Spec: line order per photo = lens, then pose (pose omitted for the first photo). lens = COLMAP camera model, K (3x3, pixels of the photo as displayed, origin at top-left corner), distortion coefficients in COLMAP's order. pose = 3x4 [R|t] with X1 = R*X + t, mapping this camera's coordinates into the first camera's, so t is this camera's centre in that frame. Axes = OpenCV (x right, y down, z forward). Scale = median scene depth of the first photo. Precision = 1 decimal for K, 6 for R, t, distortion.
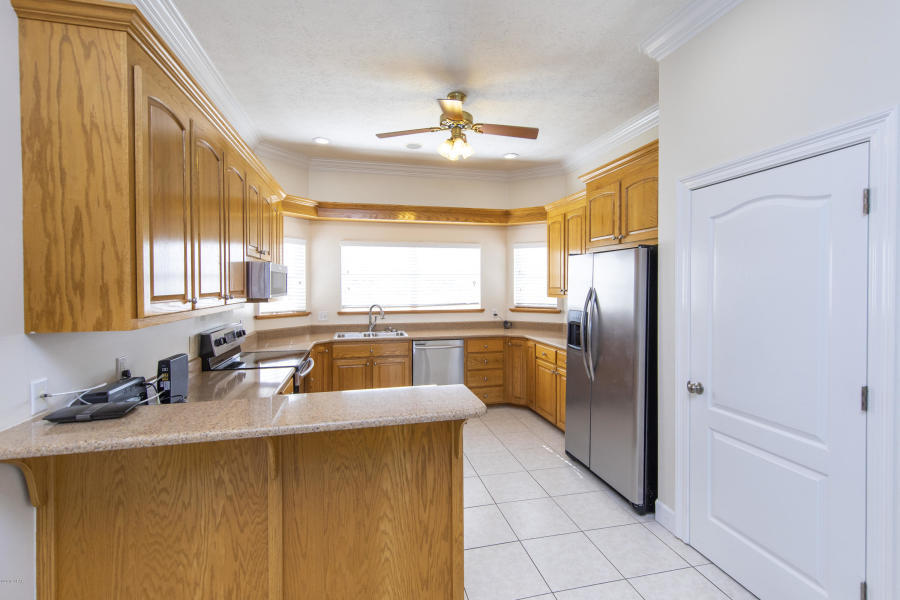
lens RADIAL K [[417.0, 0, 450.0], [0, 417.0, 300.0], [0, 0, 1]] dist [0.001793, 0.000067]
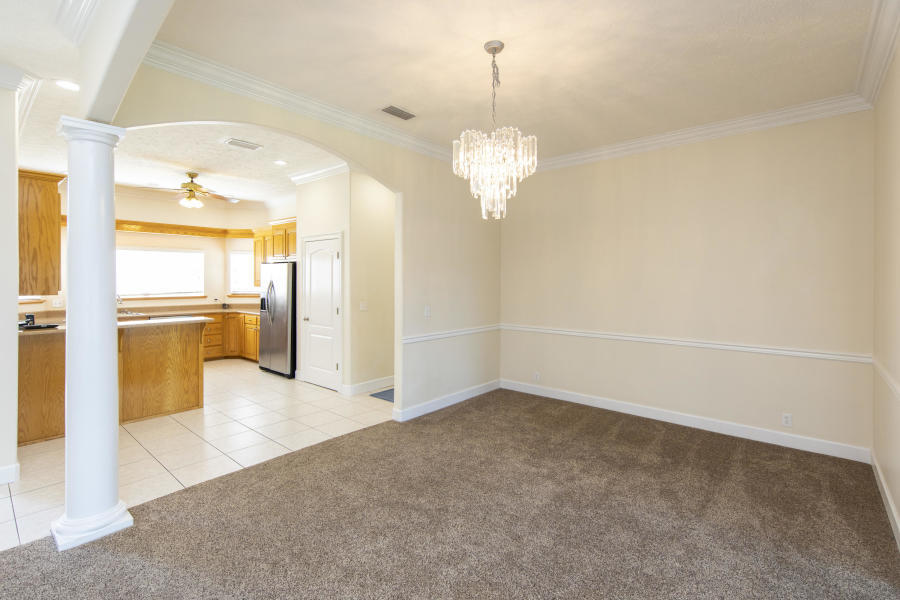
lens RADIAL K [[424.1, 0, 461.5], [0, 424.1, 279.7], [0, 0, 1]] dist [0.001861, 0.000465]
pose [[0.804425, 0.004038, 0.594040, -0.090043], [0.017913, 0.999357, -0.031050, 0.030319], [-0.593784, 0.035619, 0.803836, -0.766650]]
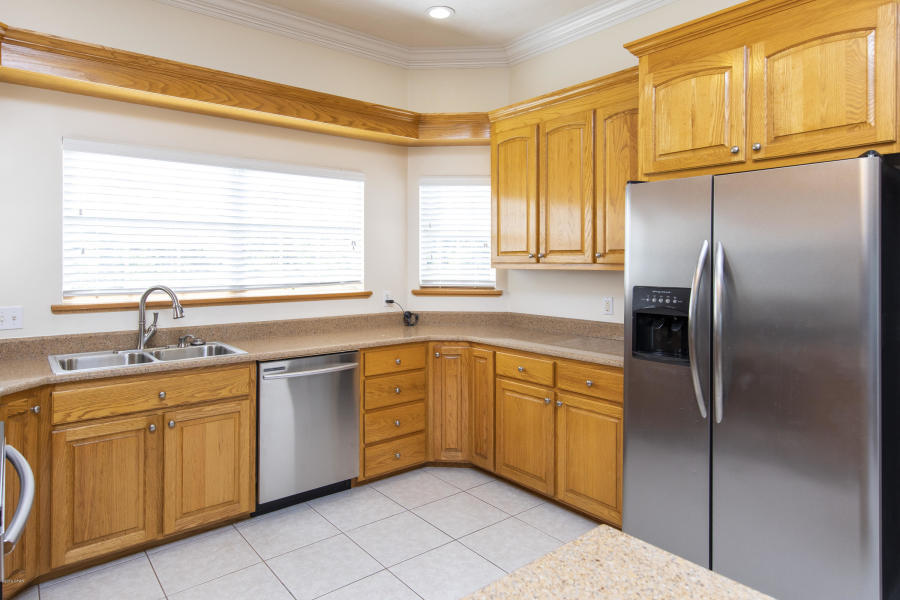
lens RADIAL K [[542.8, 0, 448.6], [0, 542.8, 267.8], [0, 0, 1]] dist [0.003197, 0.000452]
pose [[0.897721, -0.002211, 0.440559, -0.157423], [0.014239, 0.999611, -0.023998, 0.009526], [-0.440334, 0.027817, 0.897403, 0.345652]]
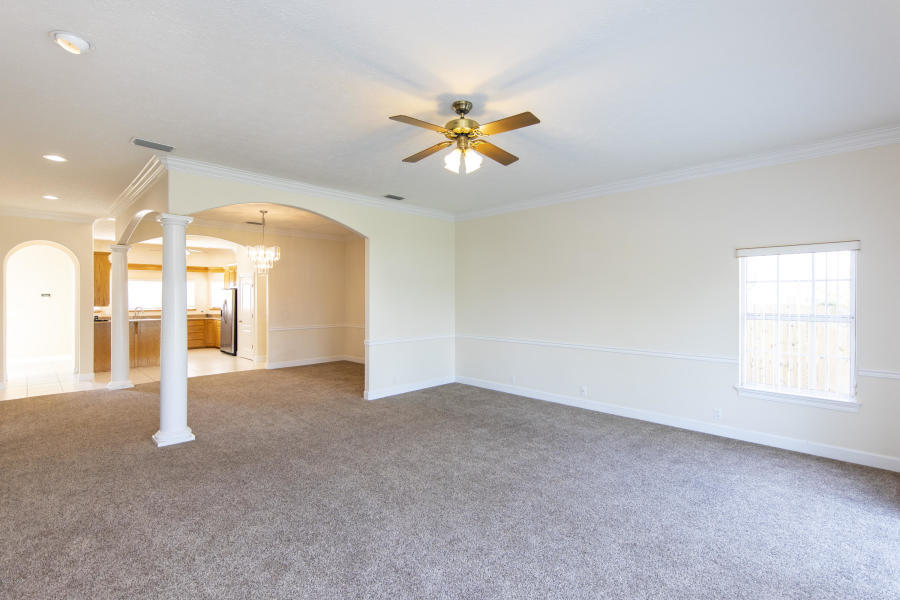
lens RADIAL K [[417.0, 0, 450.0], [0, 417.0, 300.0], [0, 0, 1]] dist [0.001793, 0.000067]
pose [[0.845931, -0.002985, 0.533283, 0.042815], [0.018676, 0.999537, -0.024032, 0.059219], [-0.532965, 0.030289, 0.845595, -1.844349]]
